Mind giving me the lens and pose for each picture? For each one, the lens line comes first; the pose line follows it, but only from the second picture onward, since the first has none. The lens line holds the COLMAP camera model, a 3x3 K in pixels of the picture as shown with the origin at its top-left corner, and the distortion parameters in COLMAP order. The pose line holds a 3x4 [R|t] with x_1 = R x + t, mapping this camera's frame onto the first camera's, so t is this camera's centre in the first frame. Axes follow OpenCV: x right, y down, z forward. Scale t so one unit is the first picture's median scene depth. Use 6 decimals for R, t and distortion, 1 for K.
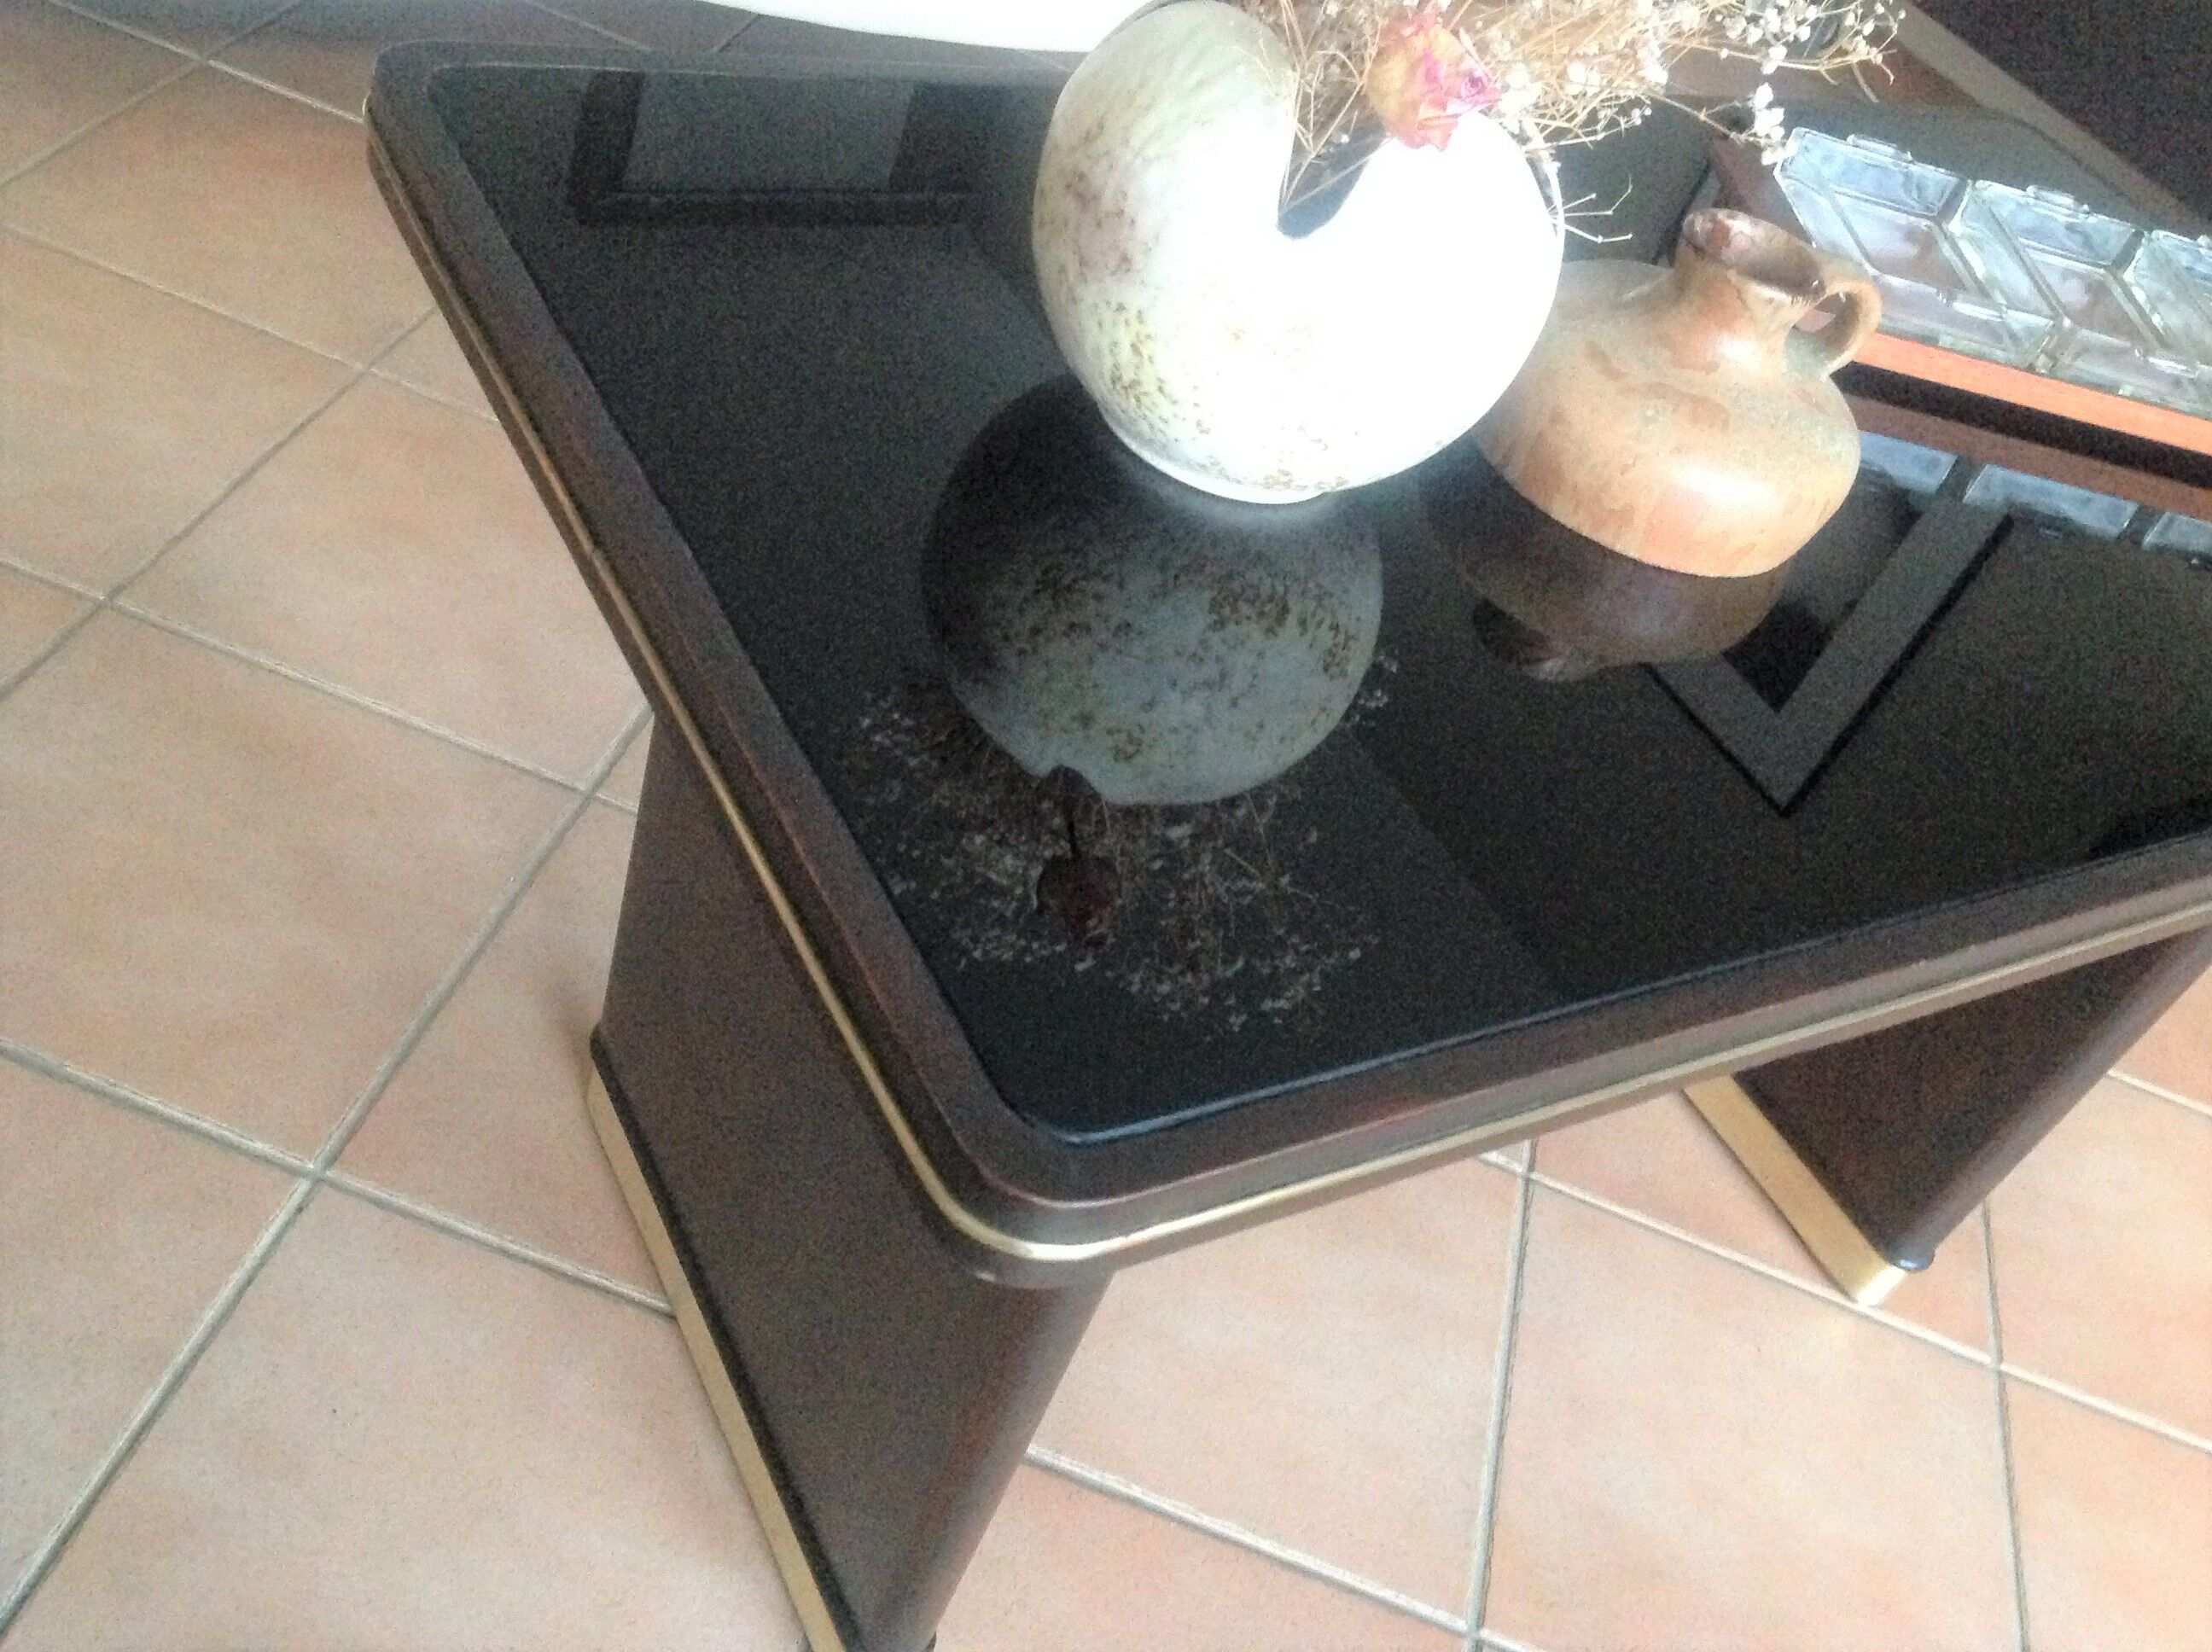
lens RADIAL K [[2112.5, 0, 1091.9], [0, 2112.5, 817.6], [0, 0, 1]] dist [0.123600, -0.280337]
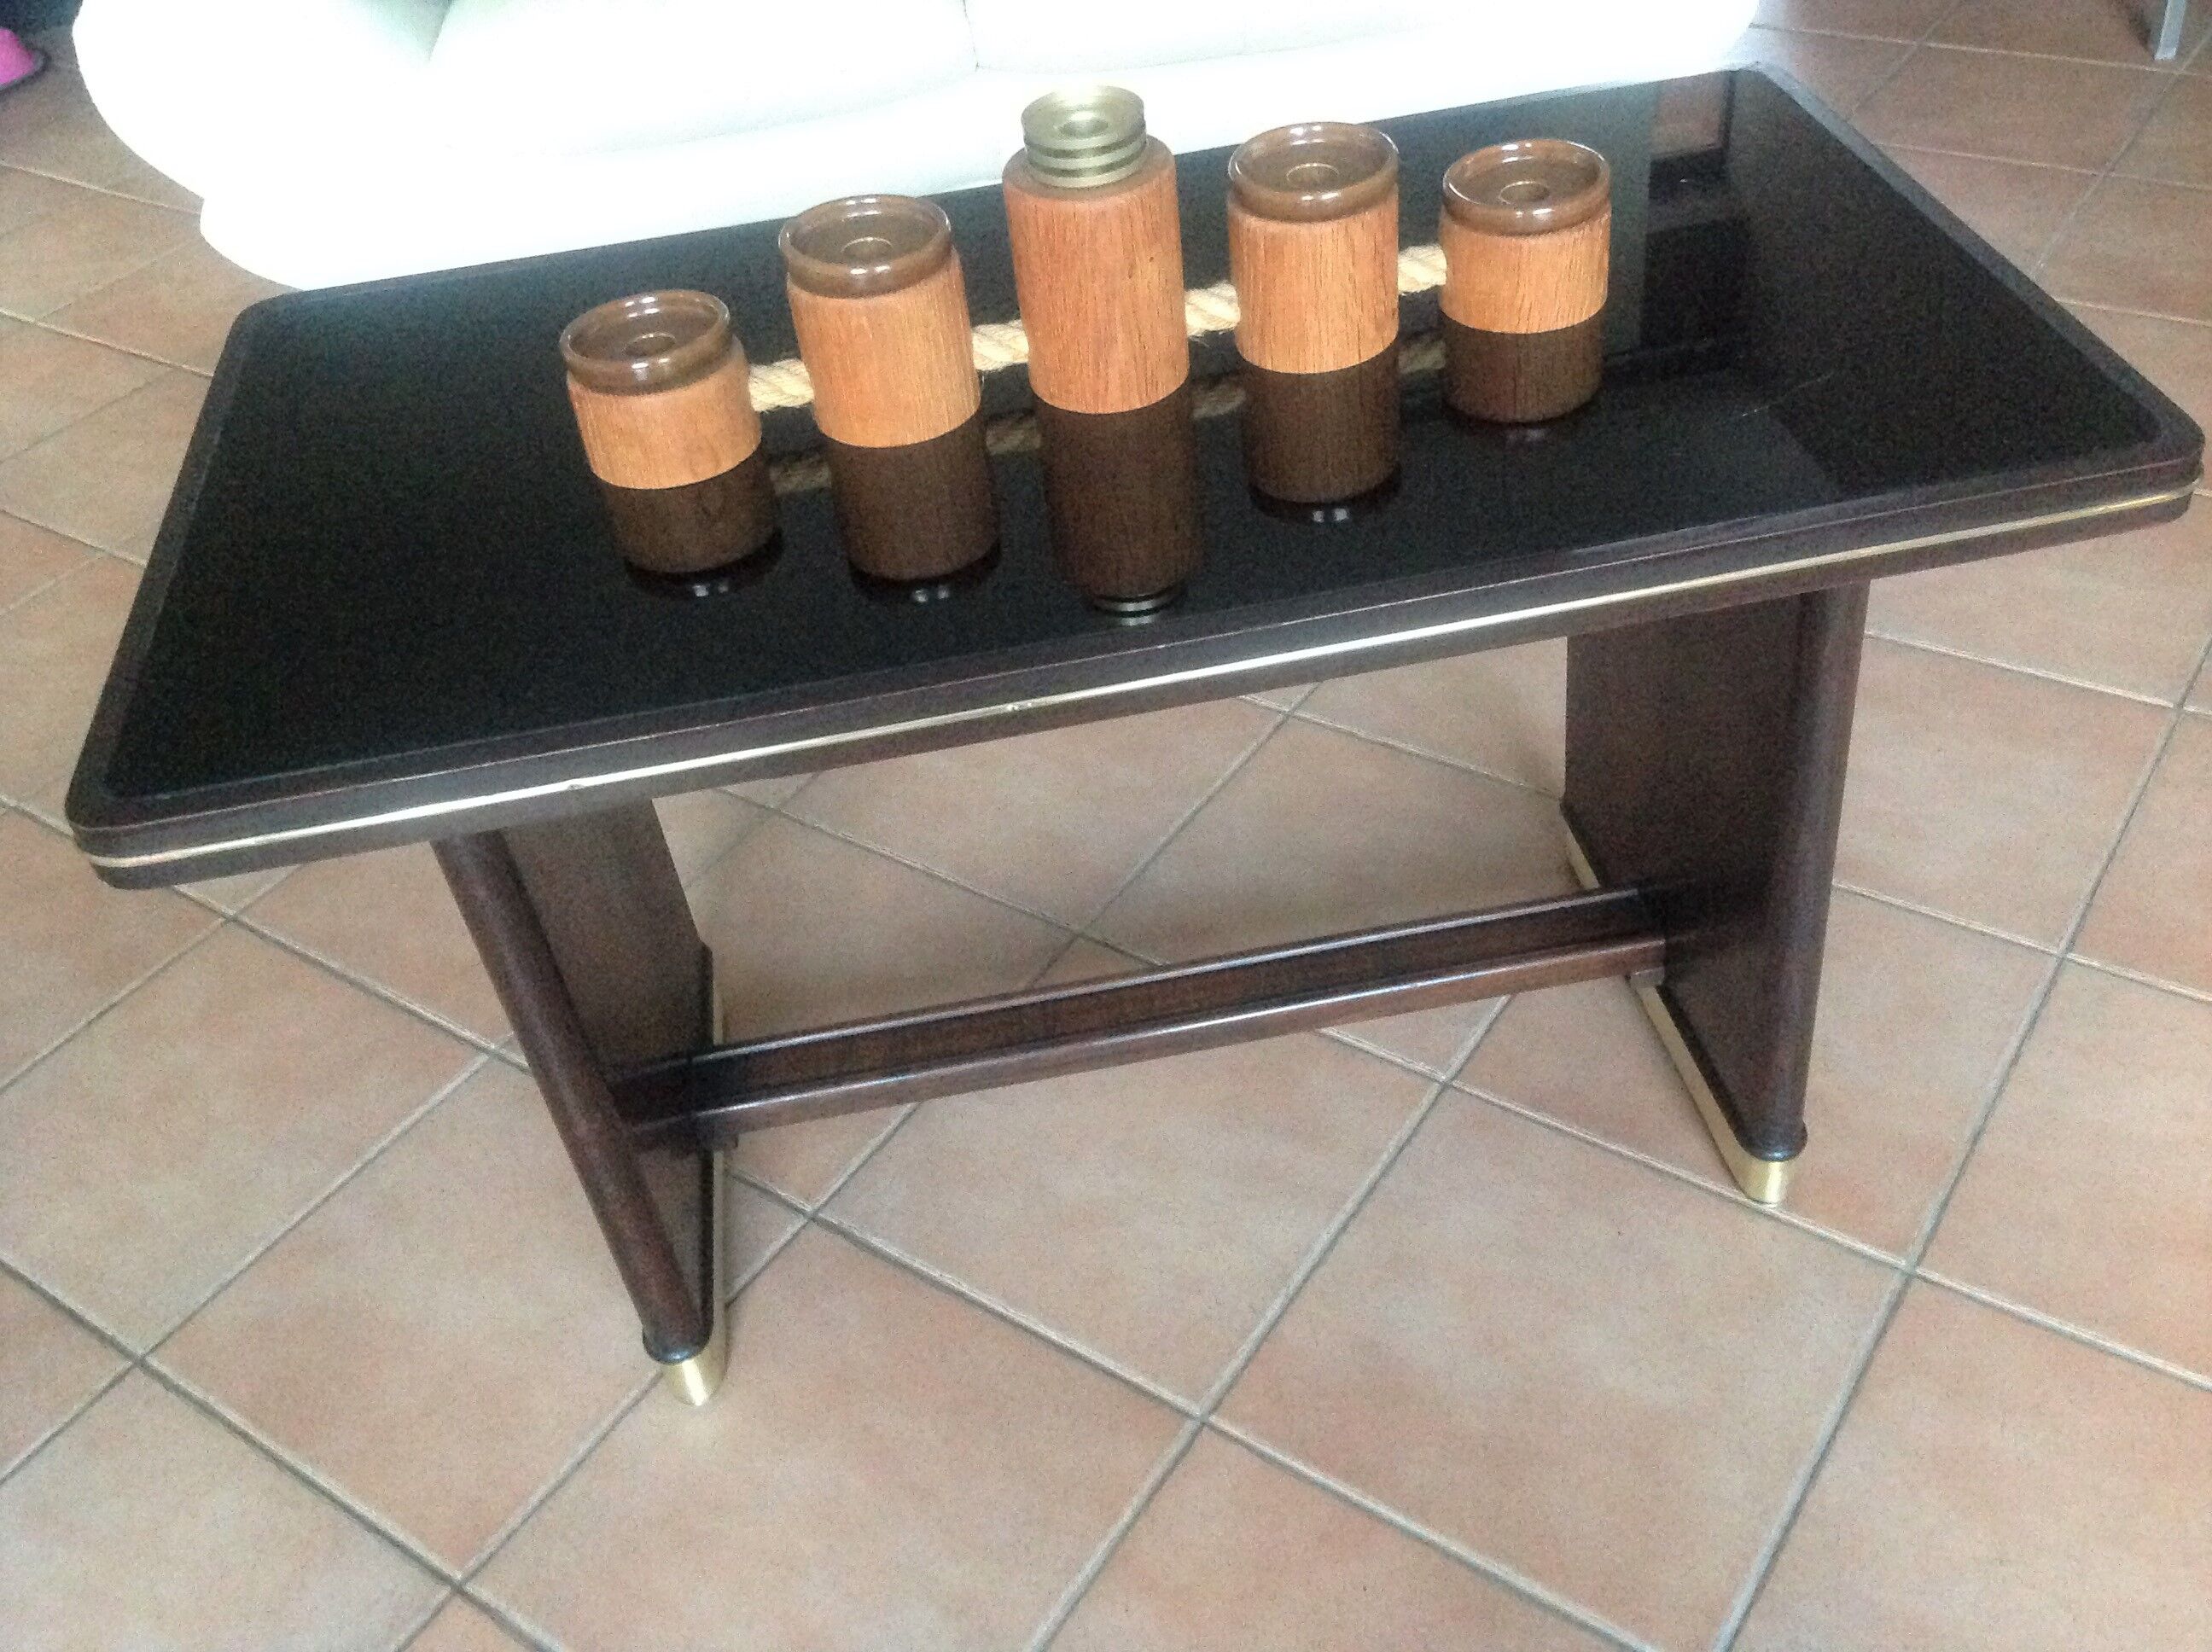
lens RADIAL K [[2089.2, 0, 1095.1], [0, 2089.2, 822.1], [0, 0, 1]] dist [0.127022, -0.278427]
pose [[0.863031, -0.079599, -0.498841, 0.737477], [0.028334, 0.993580, -0.109524, 0.180165], [0.504356, 0.080388, 0.859746, -0.061170]]
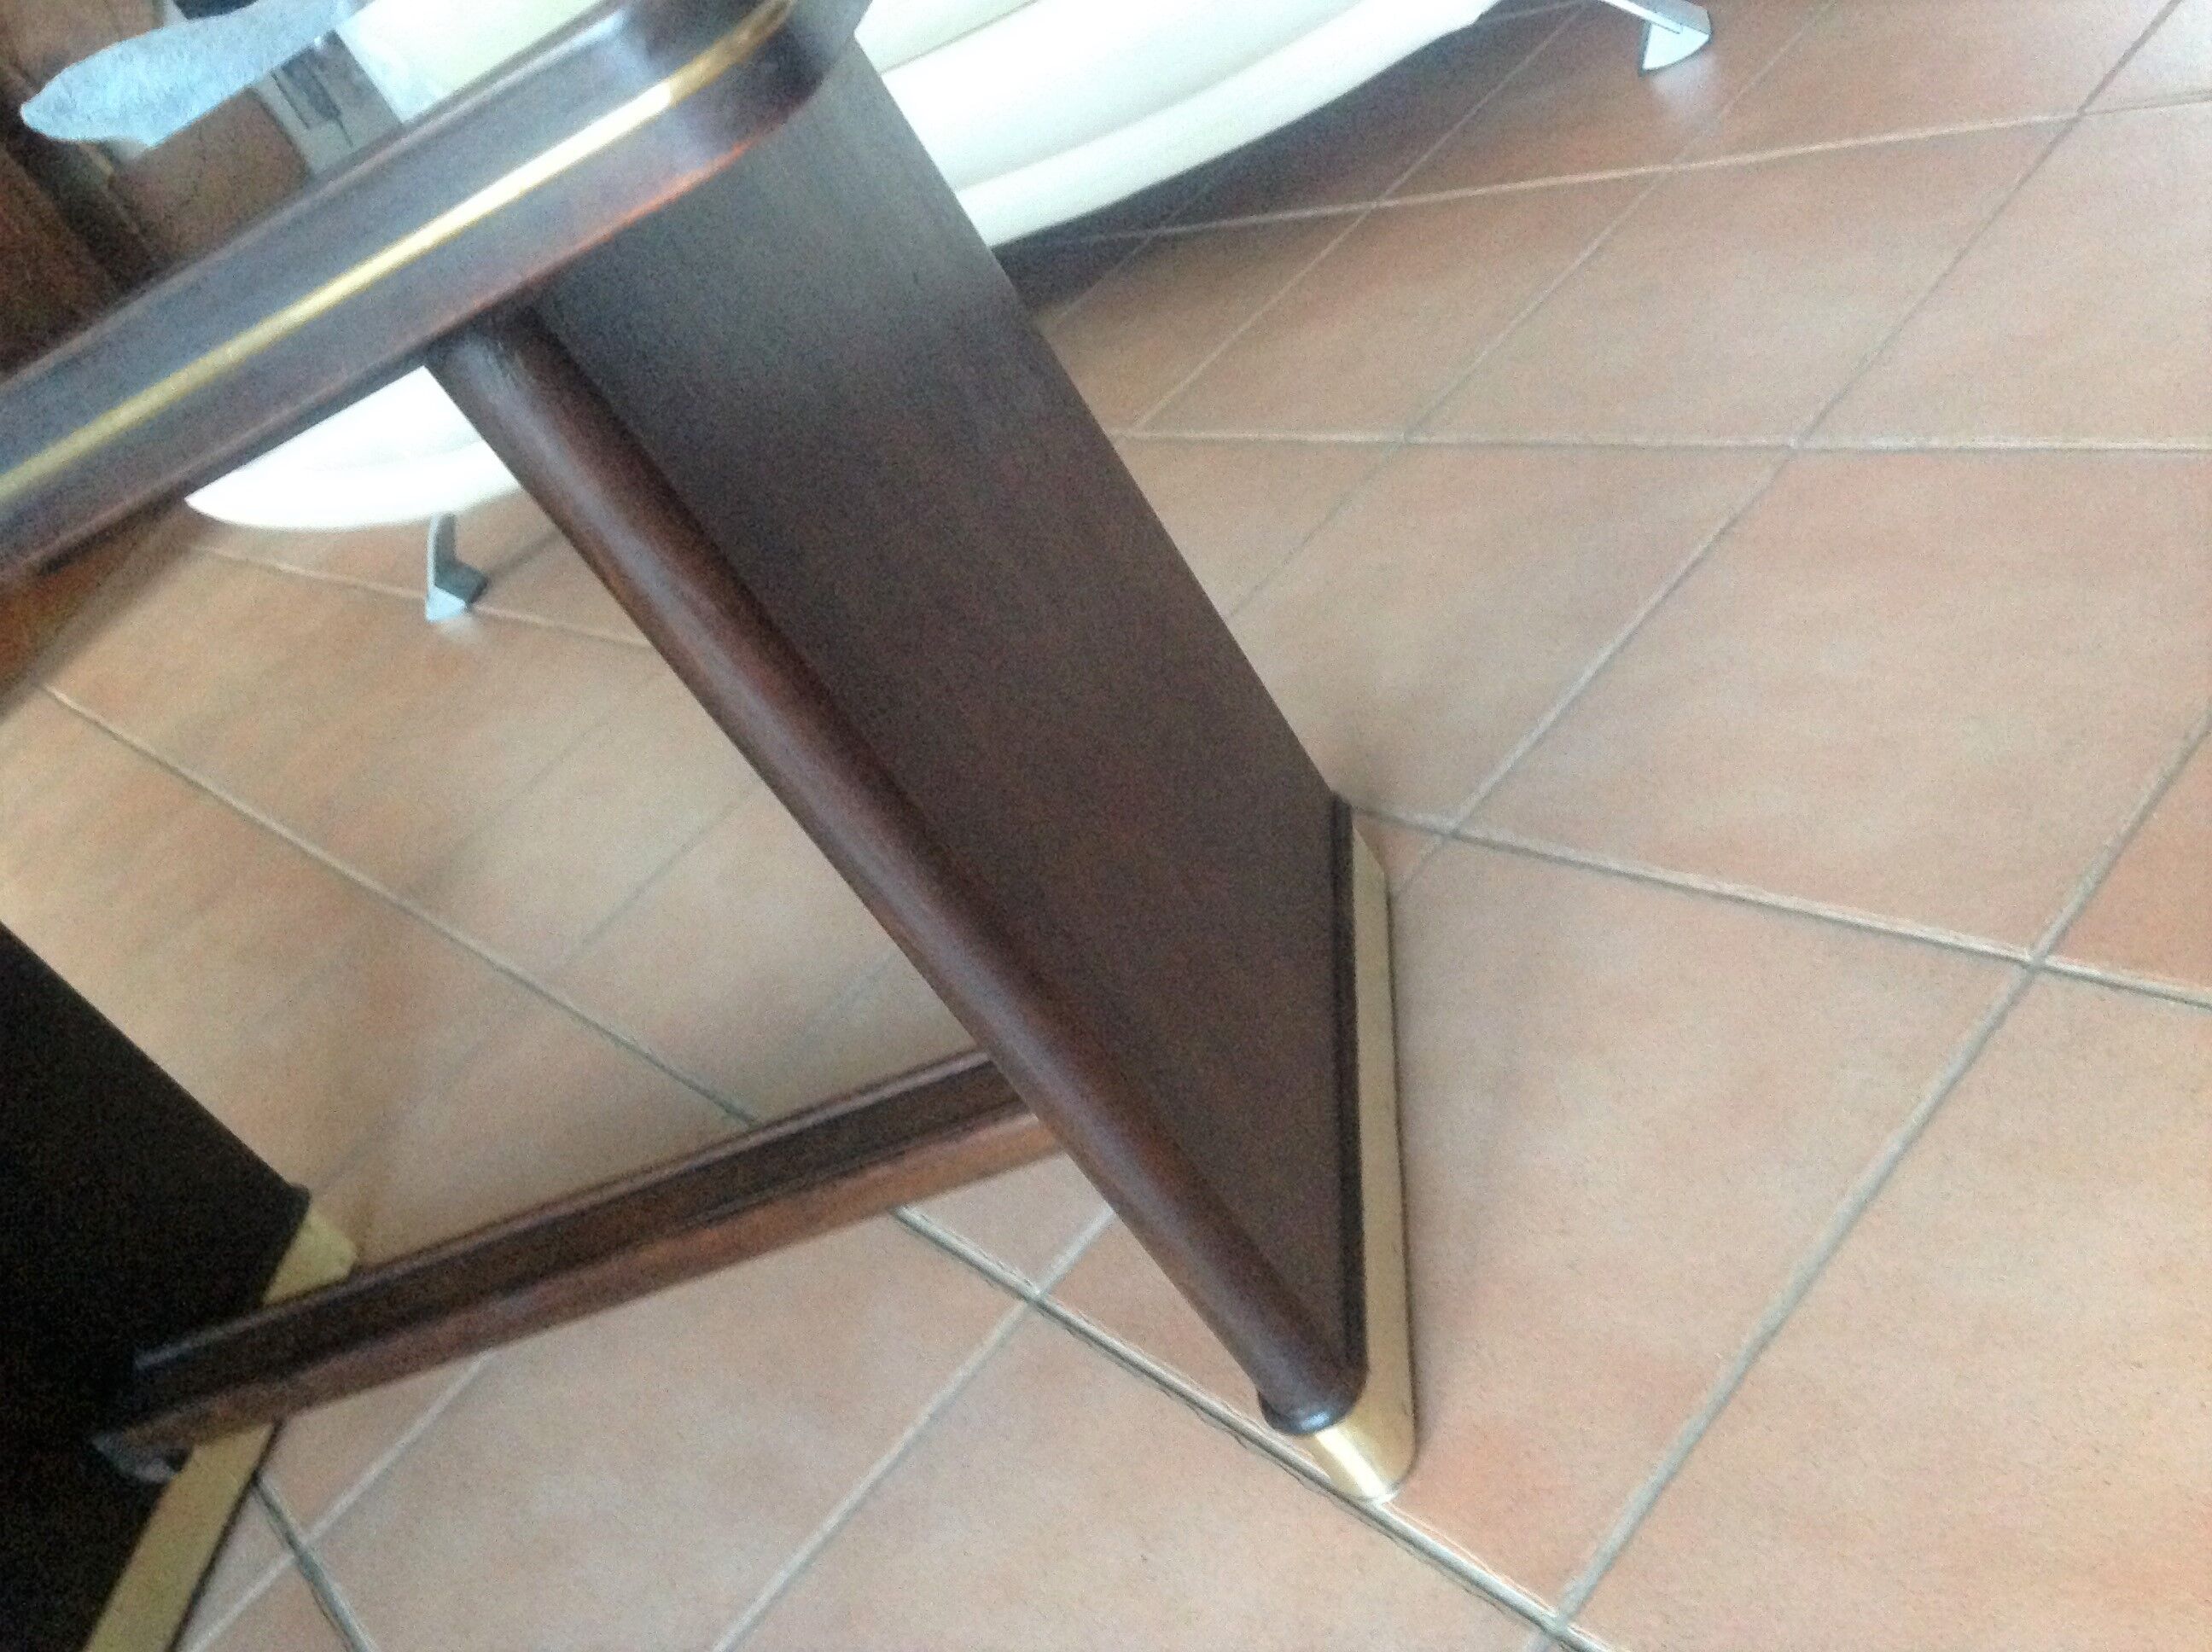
lens RADIAL K [[2089.2, 0, 1095.1], [0, 2089.2, 822.1], [0, 0, 1]] dist [0.127022, -0.278427]
pose [[0.548313, -0.222191, -0.806216, 1.017954], [0.148169, 0.974617, -0.167832, 0.161178], [0.823043, -0.027432, 0.567317, 0.744784]]
